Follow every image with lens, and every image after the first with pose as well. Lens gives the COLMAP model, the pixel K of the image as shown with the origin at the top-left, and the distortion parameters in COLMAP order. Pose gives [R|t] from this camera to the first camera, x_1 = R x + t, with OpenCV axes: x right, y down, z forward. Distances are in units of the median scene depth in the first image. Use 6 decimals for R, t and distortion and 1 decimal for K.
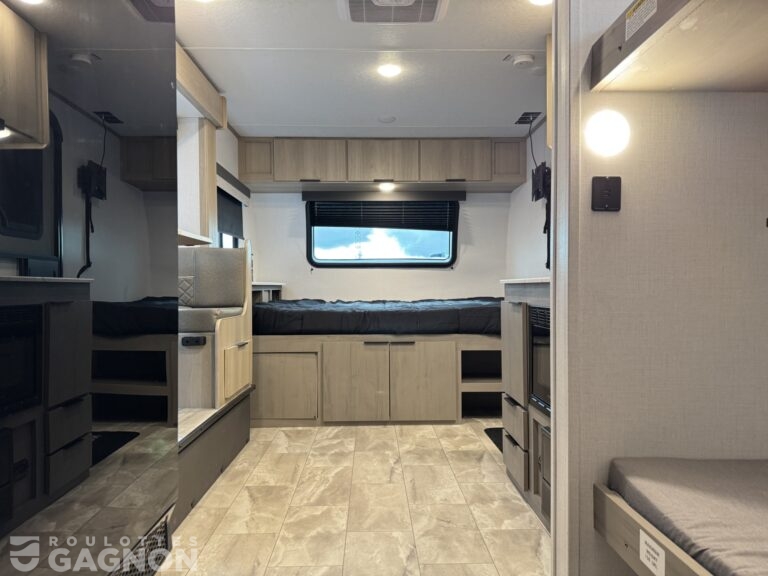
lens RADIAL K [[545.5, 0, 390.2], [0, 545.5, 292.7], [0, 0, 1]] dist [0.057819, 0.000509]
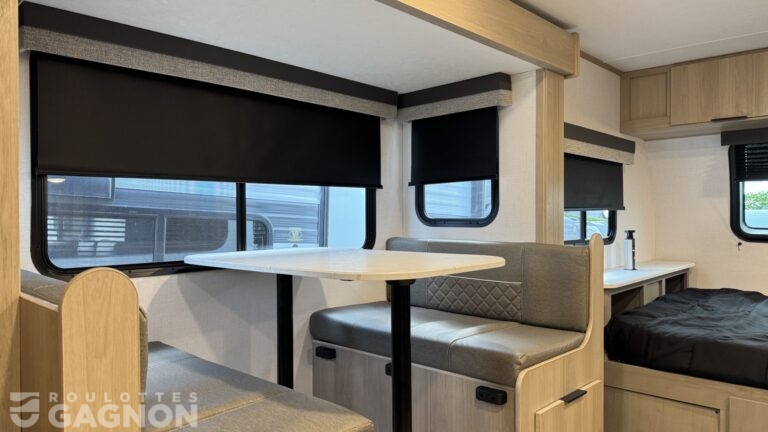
lens RADIAL K [[547.6, 0, 387.3], [0, 547.6, 213.5], [0, 0, 1]] dist [0.039995, -0.051920]
pose [[0.713159, 0.005924, -0.700977, 0.033860], [-0.009784, 0.999951, -0.001503, -0.106953], [0.700934, 0.007930, 0.713182, 0.293915]]
